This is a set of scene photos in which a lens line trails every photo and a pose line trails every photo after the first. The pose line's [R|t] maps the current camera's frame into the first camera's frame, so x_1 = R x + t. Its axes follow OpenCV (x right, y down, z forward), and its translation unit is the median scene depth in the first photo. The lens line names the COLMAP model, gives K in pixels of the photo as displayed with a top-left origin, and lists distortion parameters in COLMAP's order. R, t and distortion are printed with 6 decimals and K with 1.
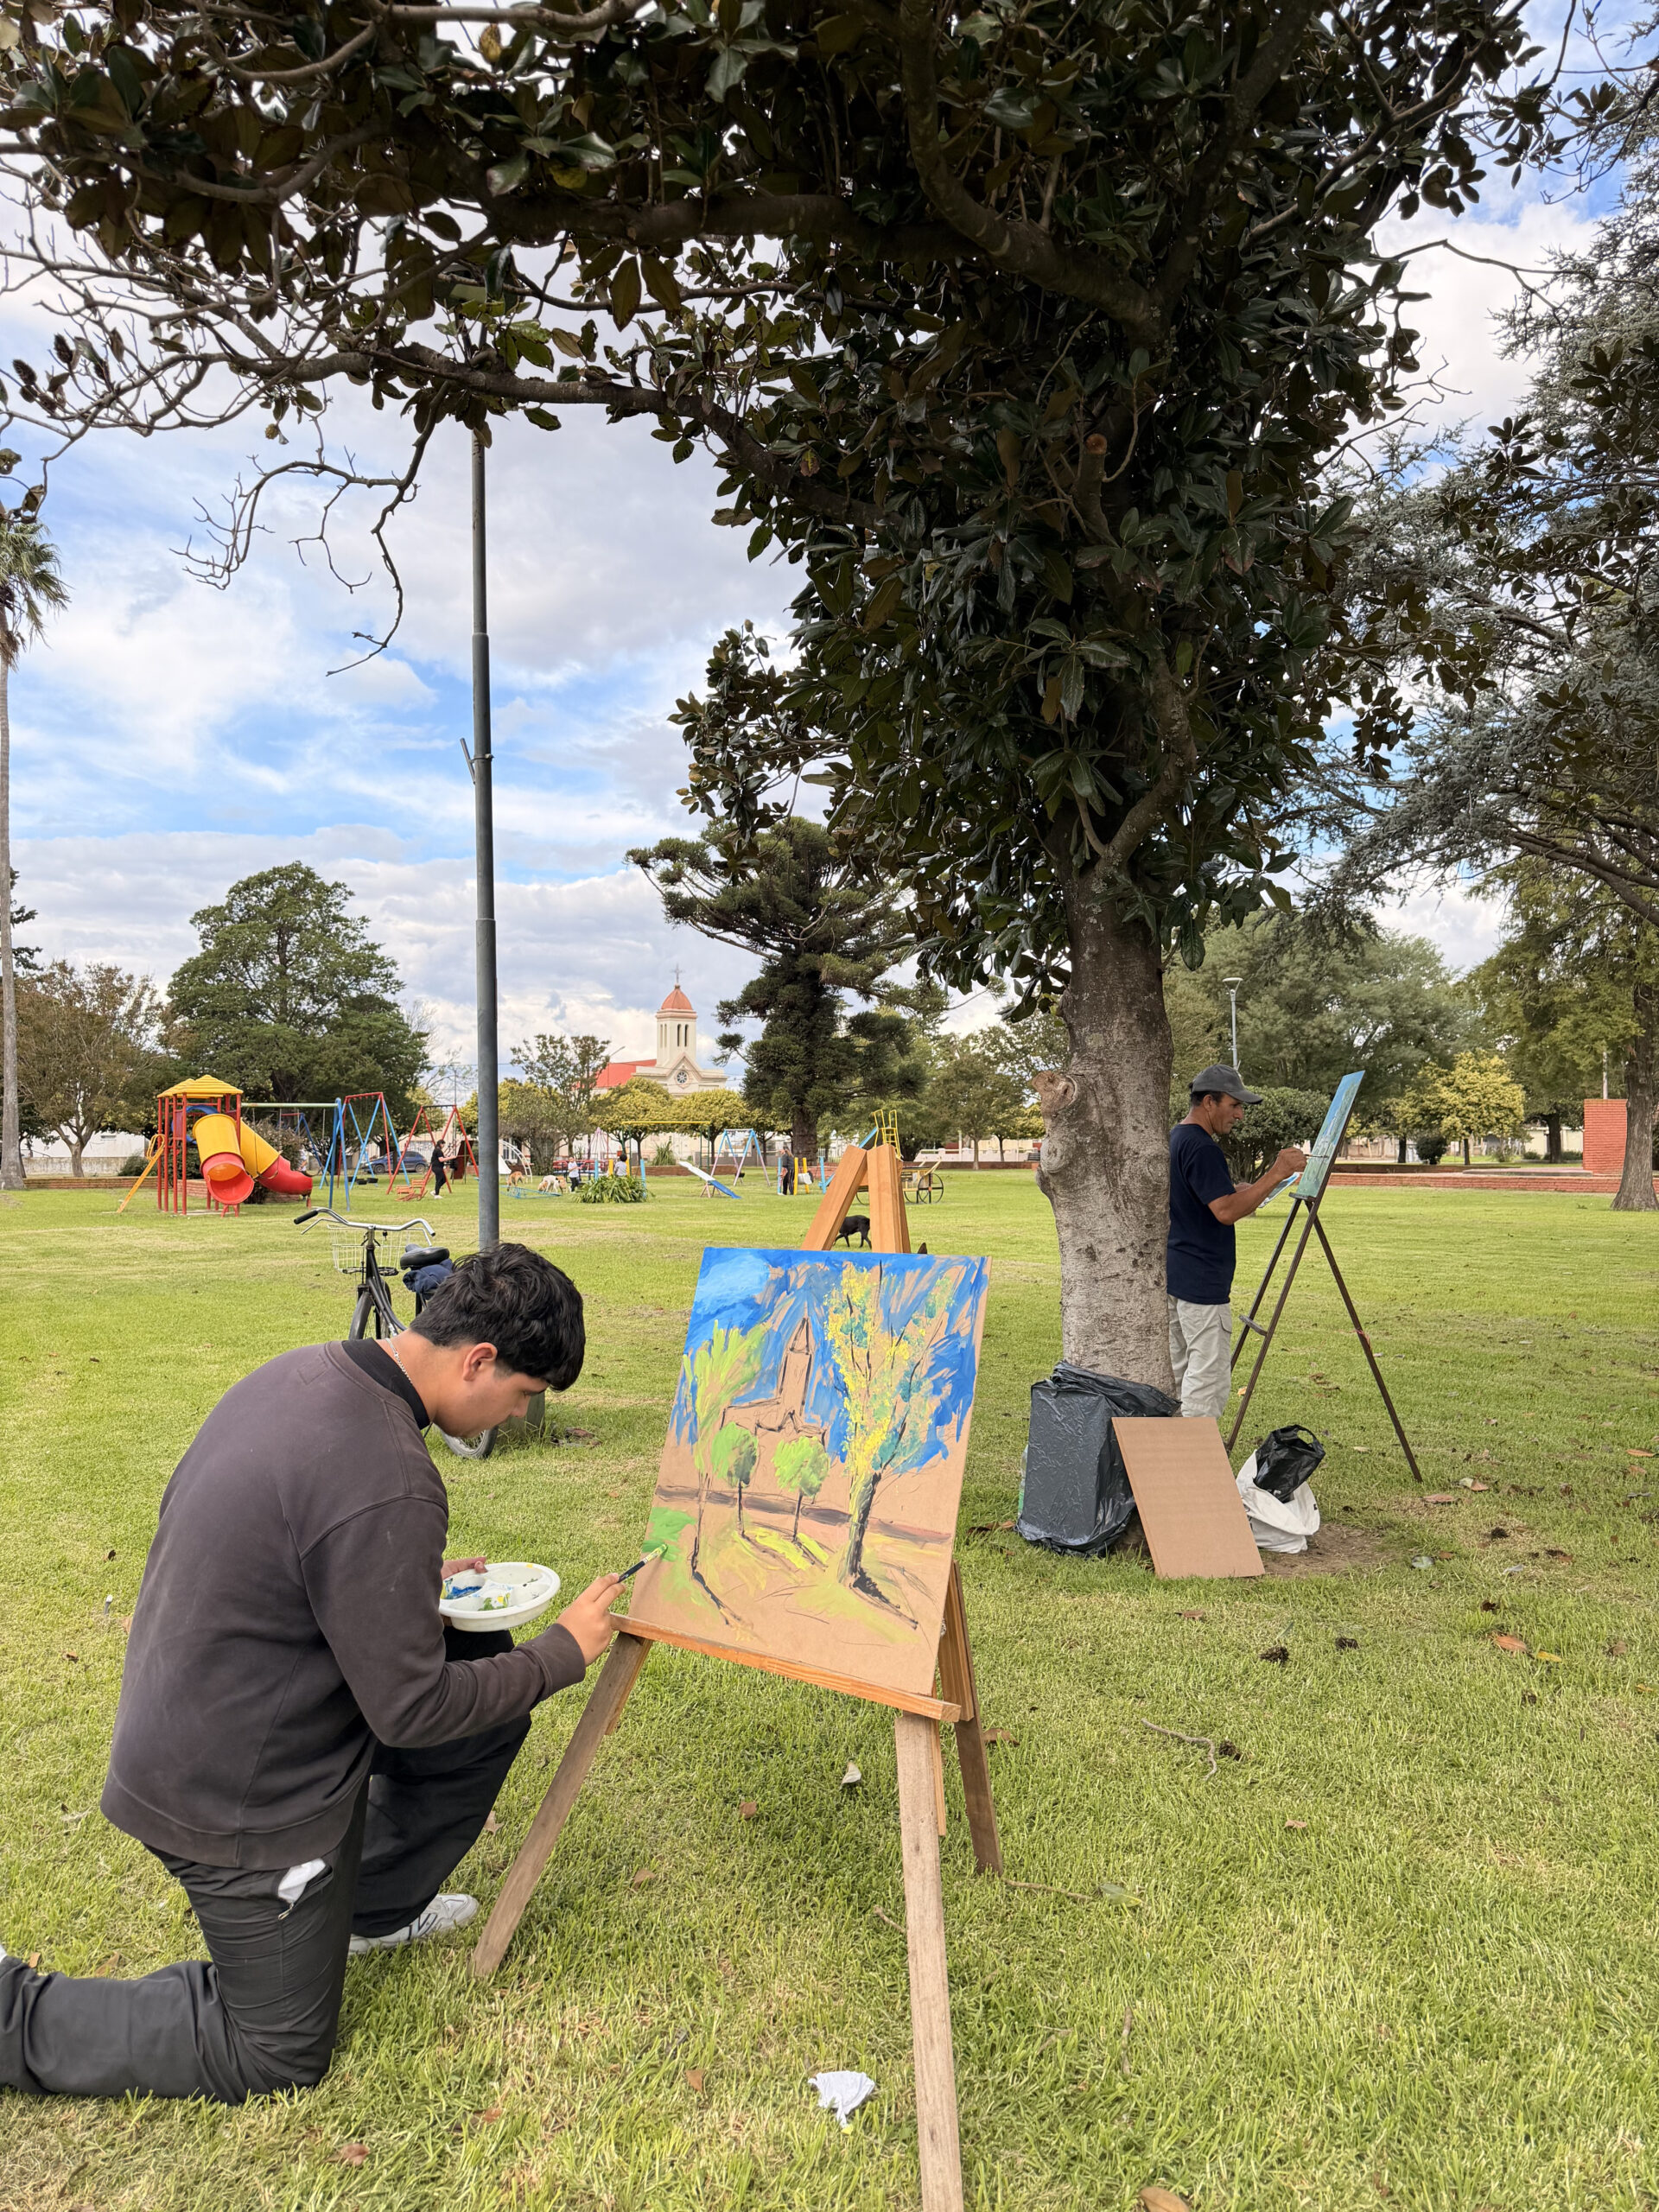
lens RADIAL K [[1601.8, 0, 812.4], [0, 1601.8, 1105.2], [0, 0, 1]] dist [0.132674, -0.238424]
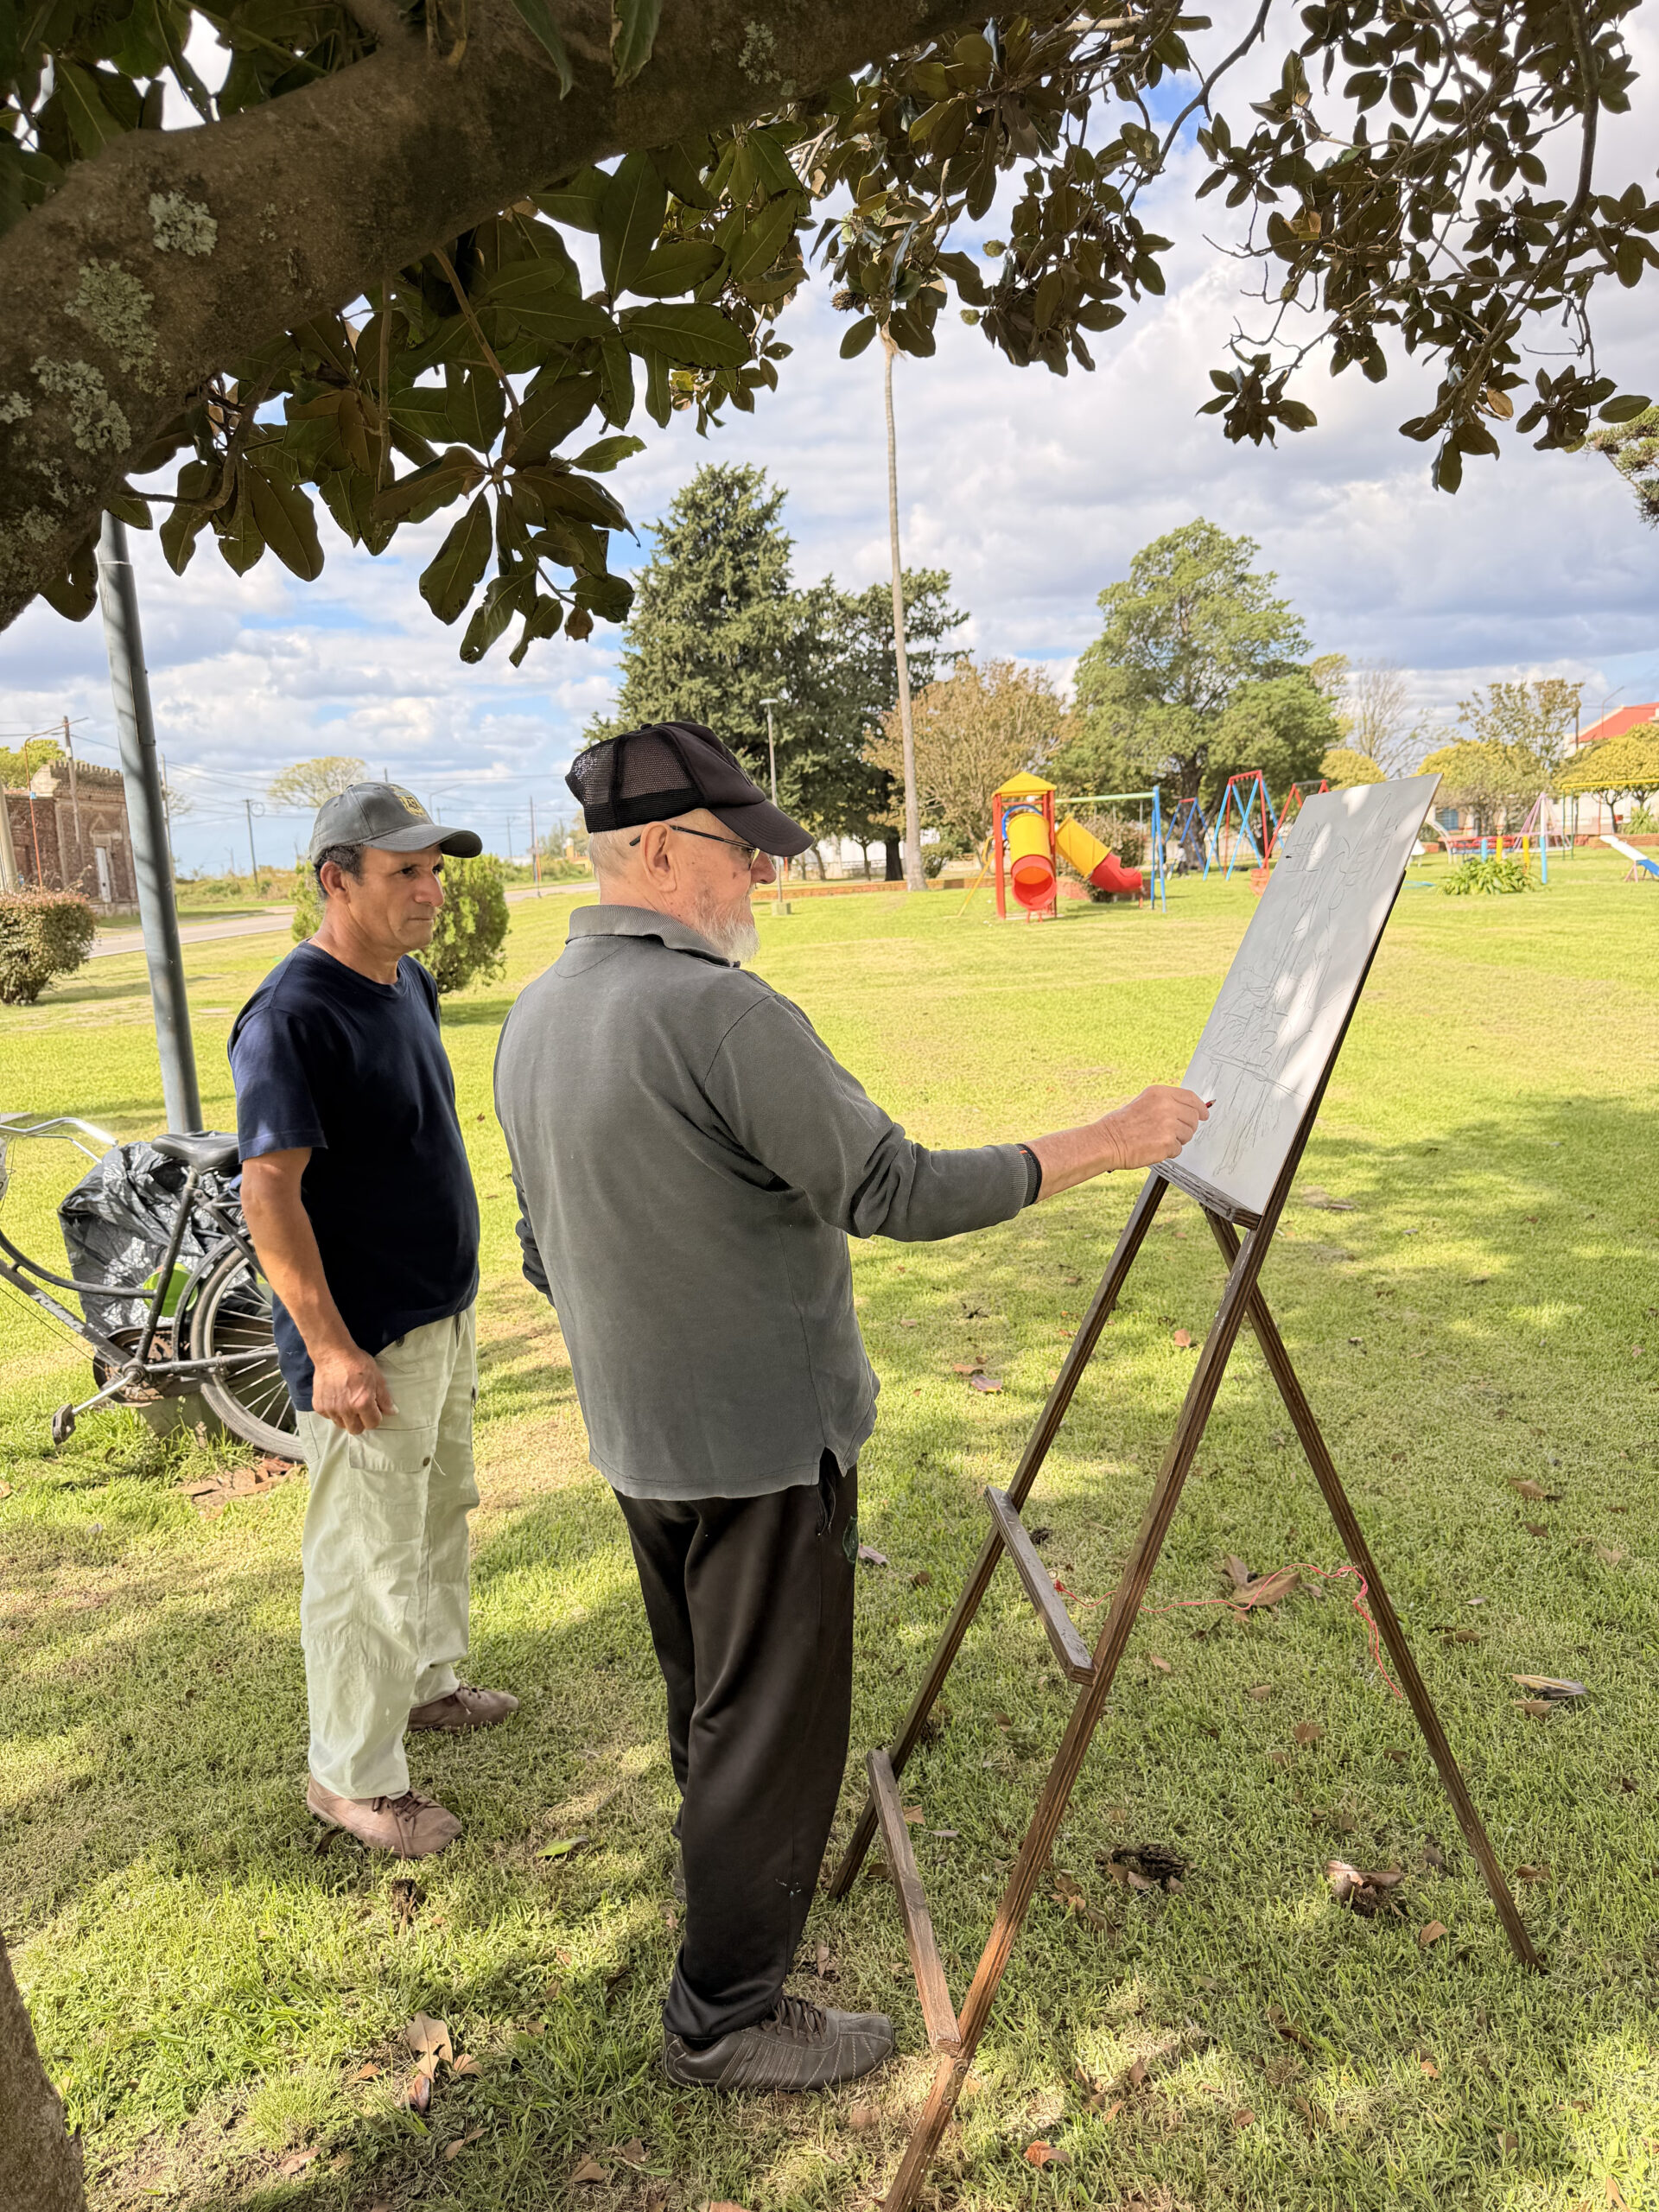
lens RADIAL K [[1566.0, 0, 828.4], [0, 1566.0, 1142.4], [0, 0, 1]] dist [0.102417, -0.134103]
pose [[0.823308, 0.062723, -0.564119, 0.043843], [0.065399, 0.976773, 0.204053, -0.001714], [0.563815, -0.204891, 0.800083, 0.083077]]
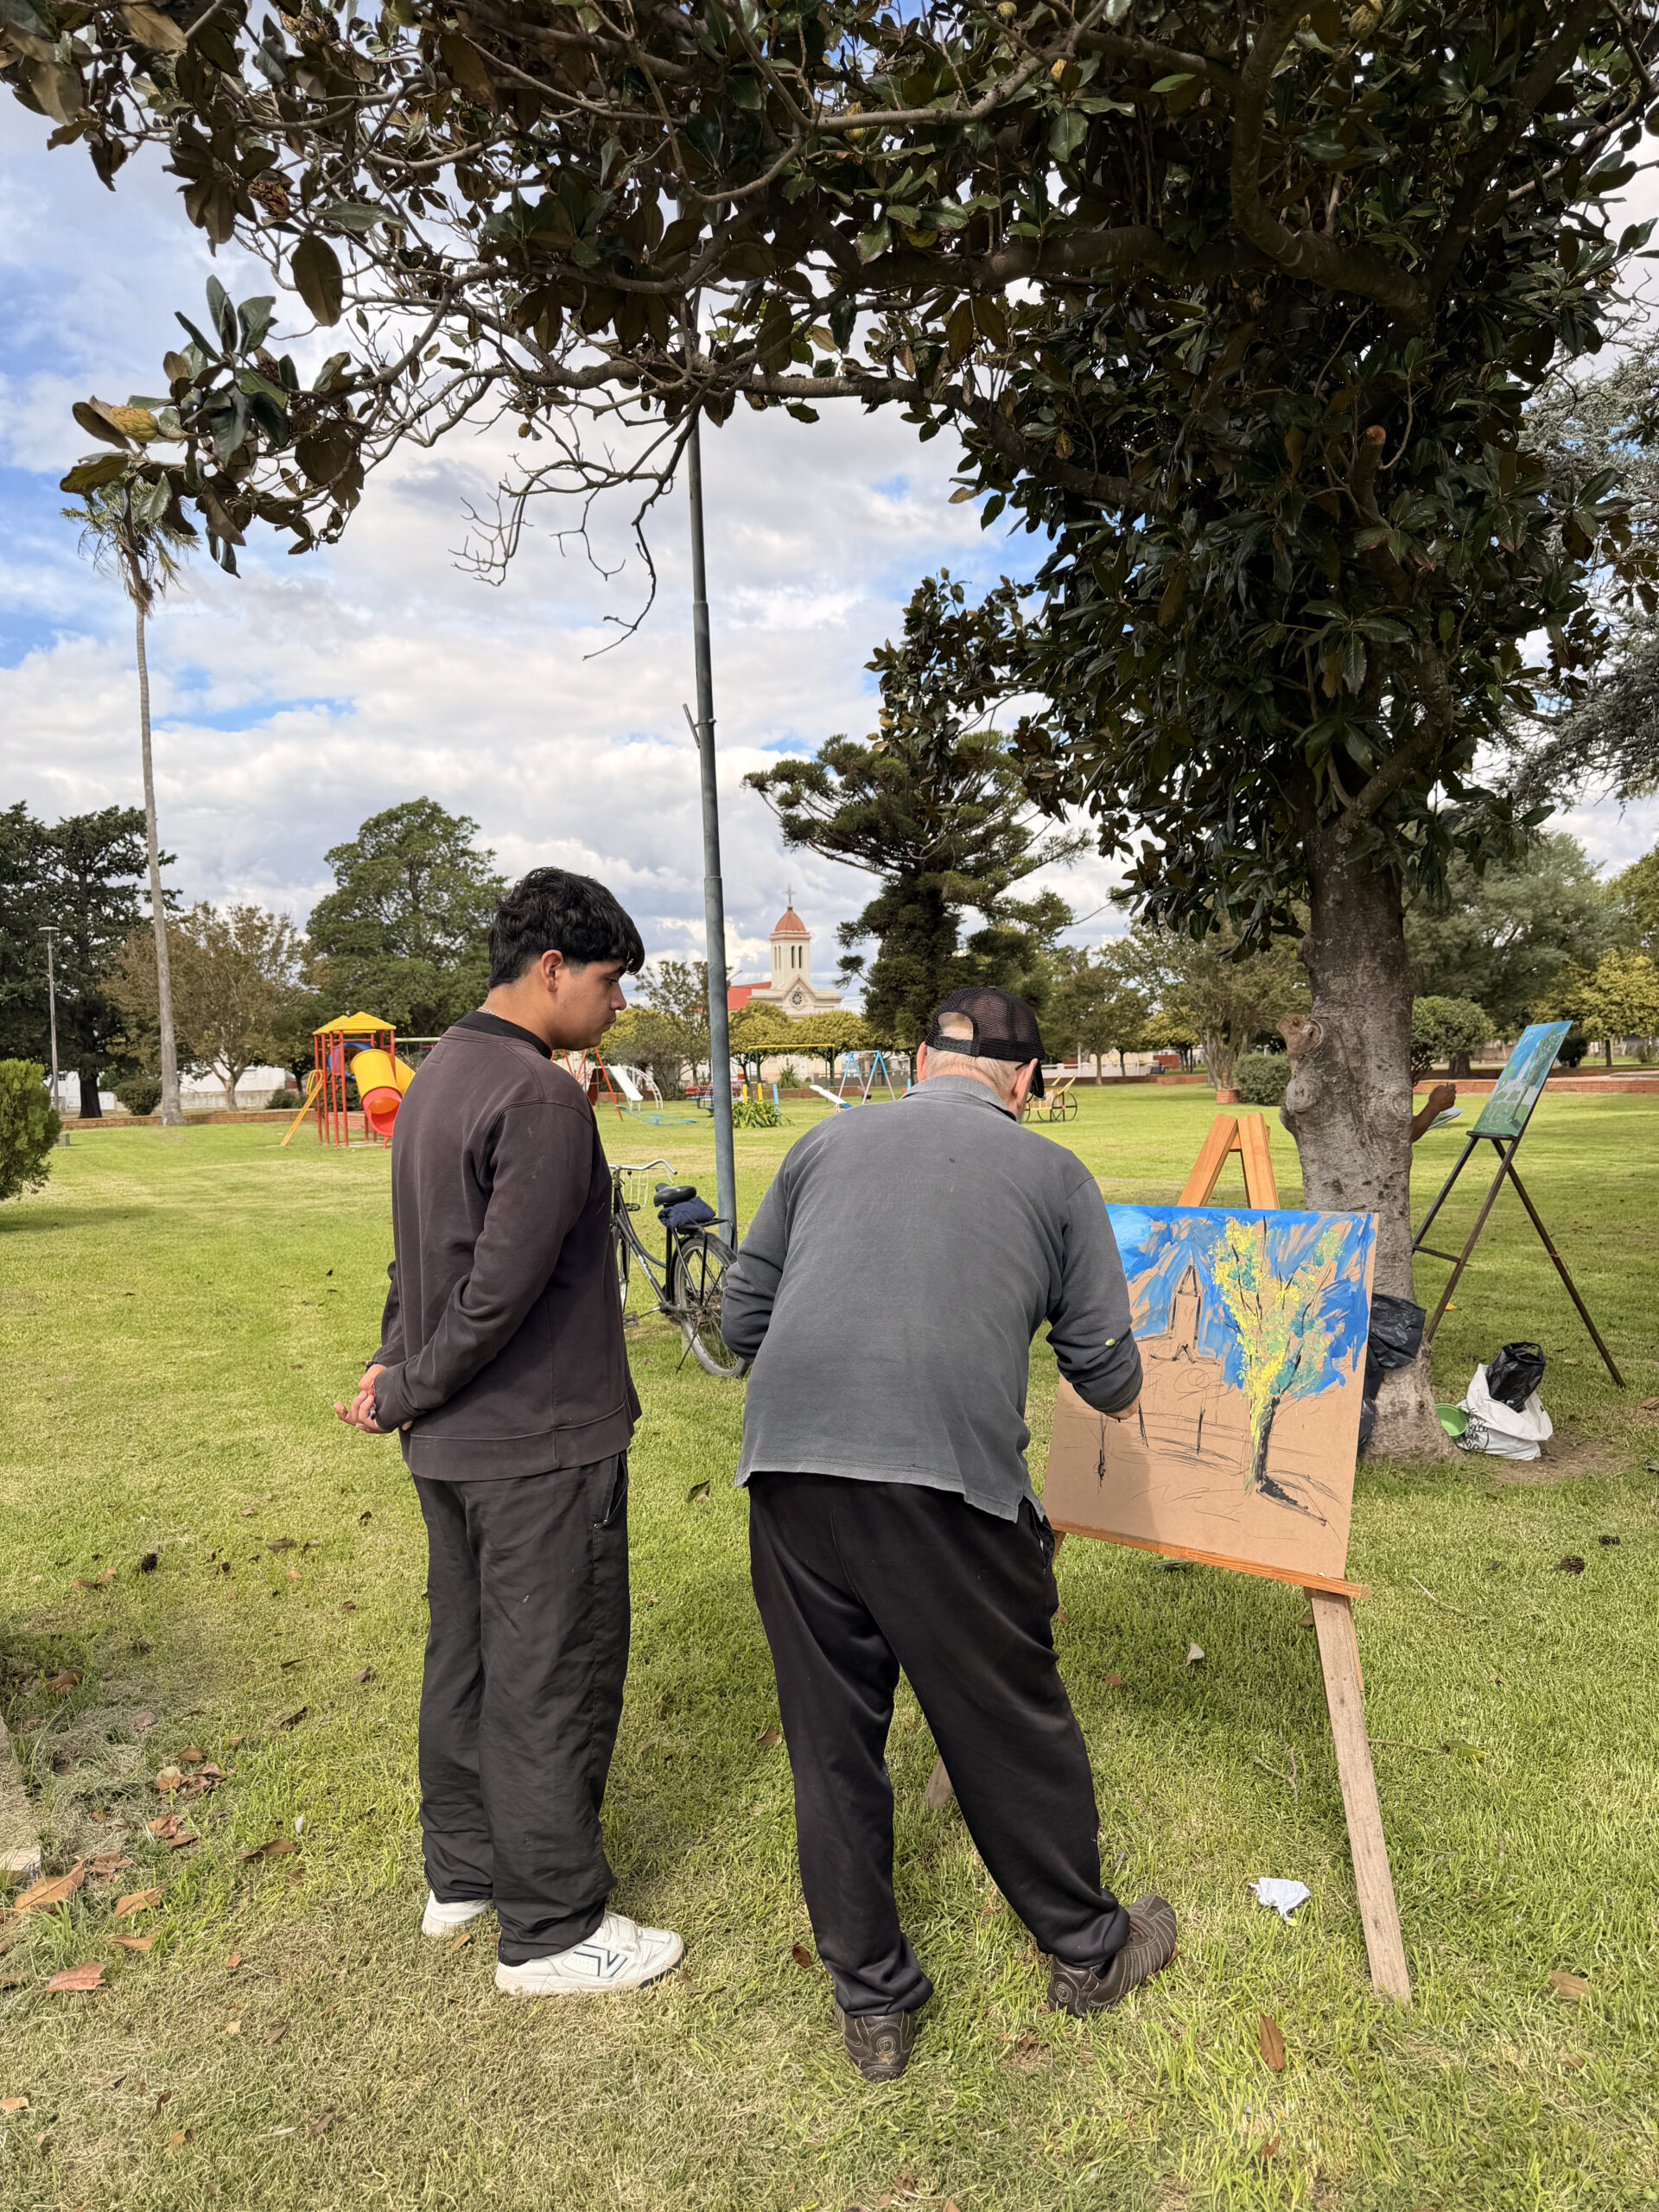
lens RADIAL K [[1598.8, 0, 804.0], [0, 1598.8, 1127.4], [0, 0, 1]] dist [0.100005, -0.180346]
pose [[0.996920, -0.021248, -0.075489, -0.007596], [0.026090, 0.997625, 0.063748, -0.001878], [0.073955, -0.065522, 0.995107, -0.006567]]
